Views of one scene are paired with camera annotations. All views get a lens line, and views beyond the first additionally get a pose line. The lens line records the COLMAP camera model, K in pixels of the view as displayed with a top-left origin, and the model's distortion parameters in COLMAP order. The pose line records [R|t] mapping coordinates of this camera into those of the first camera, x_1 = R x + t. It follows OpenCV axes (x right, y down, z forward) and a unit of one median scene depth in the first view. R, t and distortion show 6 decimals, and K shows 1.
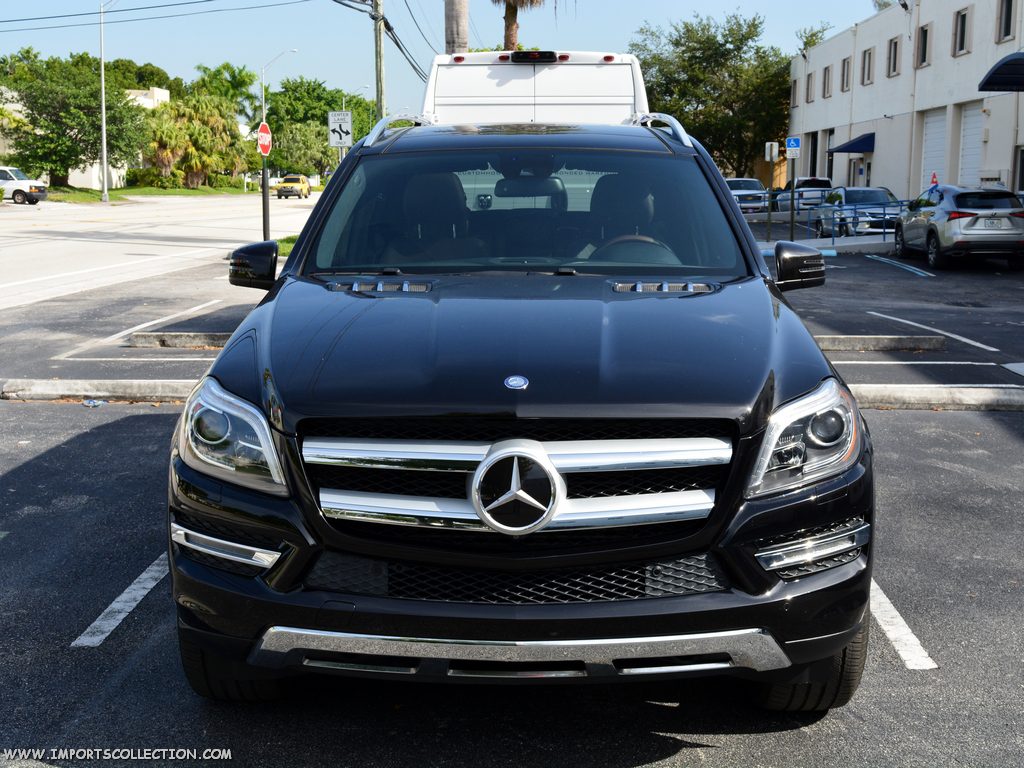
lens RADIAL K [[1326.0, 0, 512.0], [0, 1326.0, 384.0], [0, 0, 1]] dist [-0.042900, 0.004497]
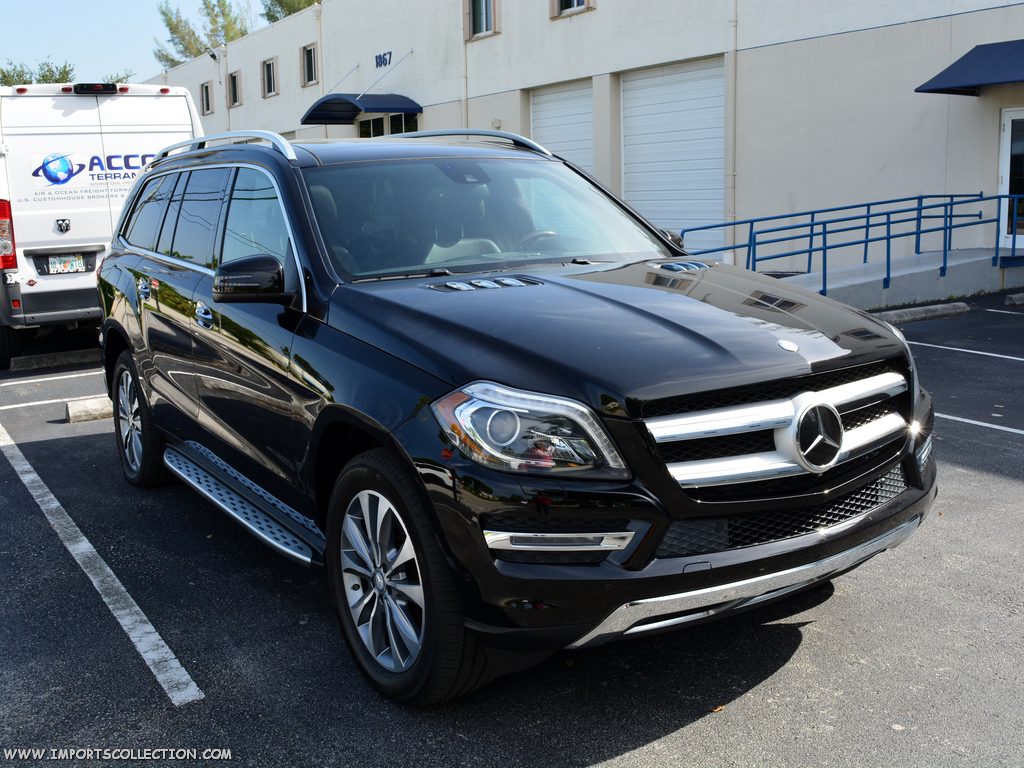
lens RADIAL K [[1089.6, 0, 512.0], [0, 1089.6, 384.0], [0, 0, 1]] dist [-0.084322, 0.024101]
pose [[0.826827, -0.128813, 0.547507, -0.277031], [0.121154, 0.991360, 0.050276, -0.017187], [-0.549253, 0.024763, 0.835289, 0.127480]]
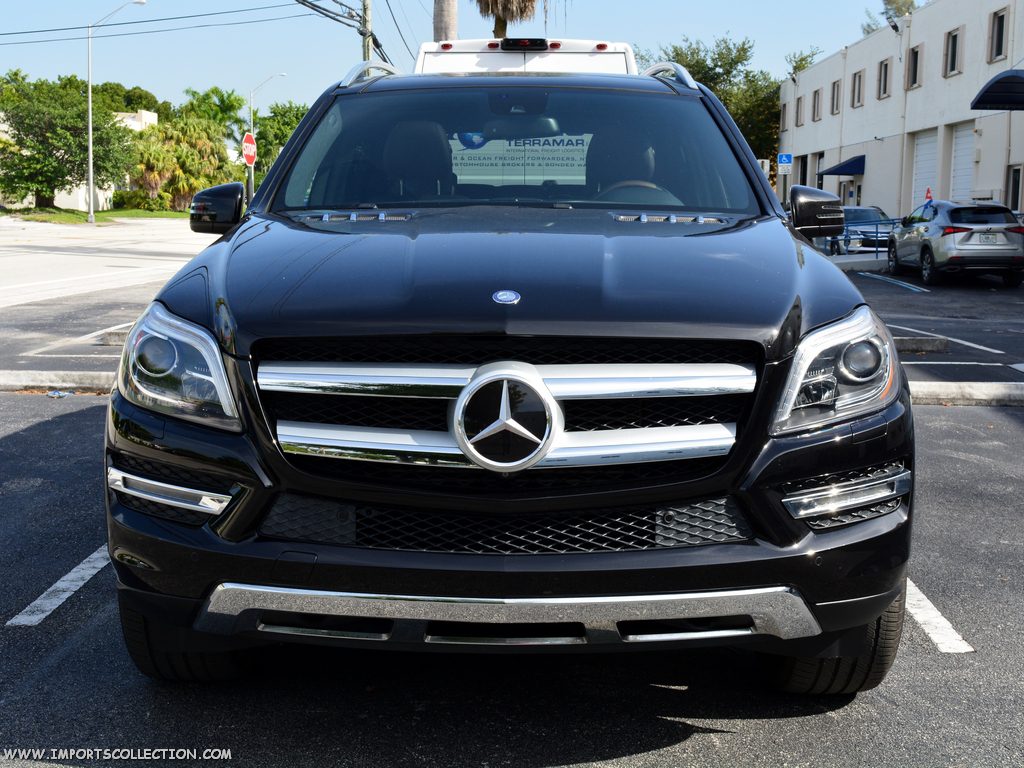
lens RADIAL K [[1326.0, 0, 512.0], [0, 1326.0, 384.0], [0, 0, 1]] dist [-0.042900, 0.004497]
pose [[0.999944, 0.004965, 0.009381, -0.000334], [-0.004761, 0.999755, -0.021624, 0.028130], [-0.009486, 0.021578, 0.999722, 0.053222]]
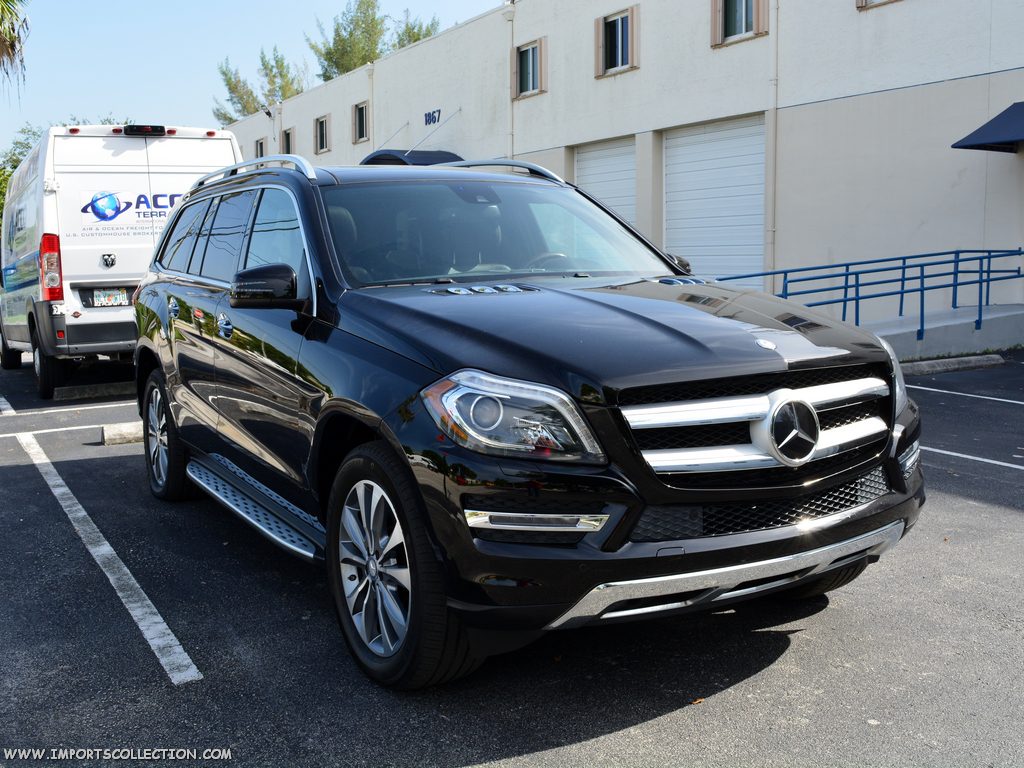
lens RADIAL K [[1089.6, 0, 512.0], [0, 1089.6, 384.0], [0, 0, 1]] dist [-0.084322, 0.024101]
pose [[0.852066, -0.082345, 0.516917, -0.271345], [0.102247, 0.994708, -0.010083, 0.008173], [-0.513351, 0.061445, 0.855976, 0.103040]]
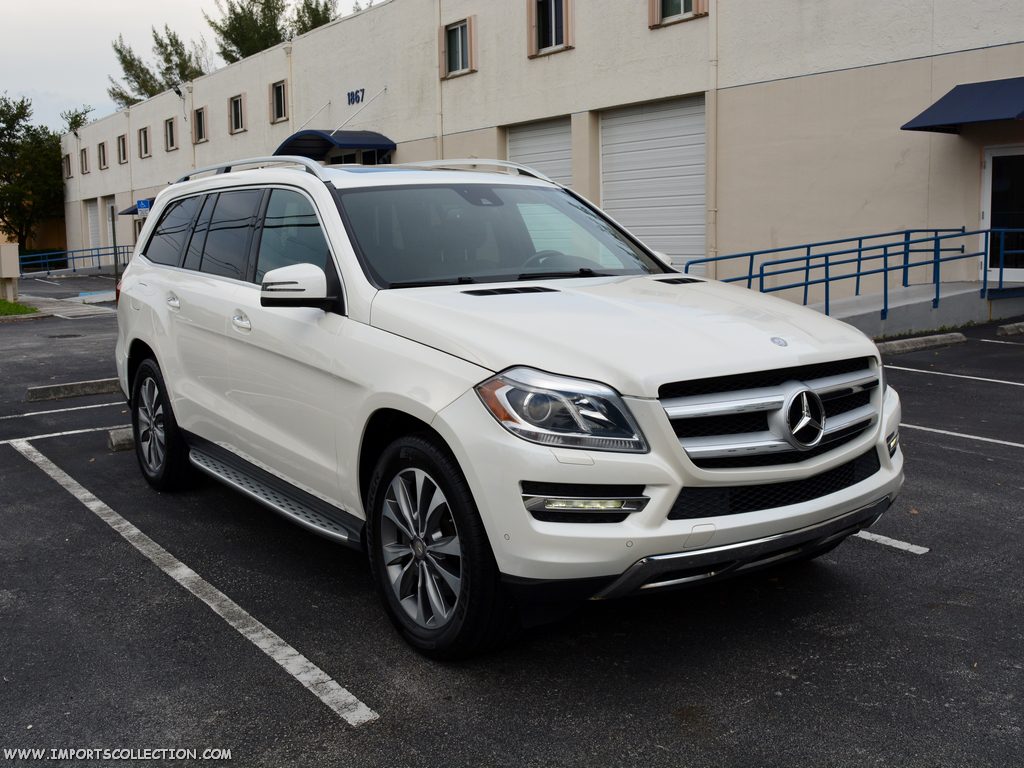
lens RADIAL K [[1084.5, 0, 512.0], [0, 1084.5, 384.0], [0, 0, 1]] dist [-0.076943, 0.012081]
pose [[0.798648, -0.112544, 0.591182, -0.347953], [0.123426, 0.992107, 0.022127, -0.018720], [-0.589006, 0.055296, 0.806235, 0.176042]]
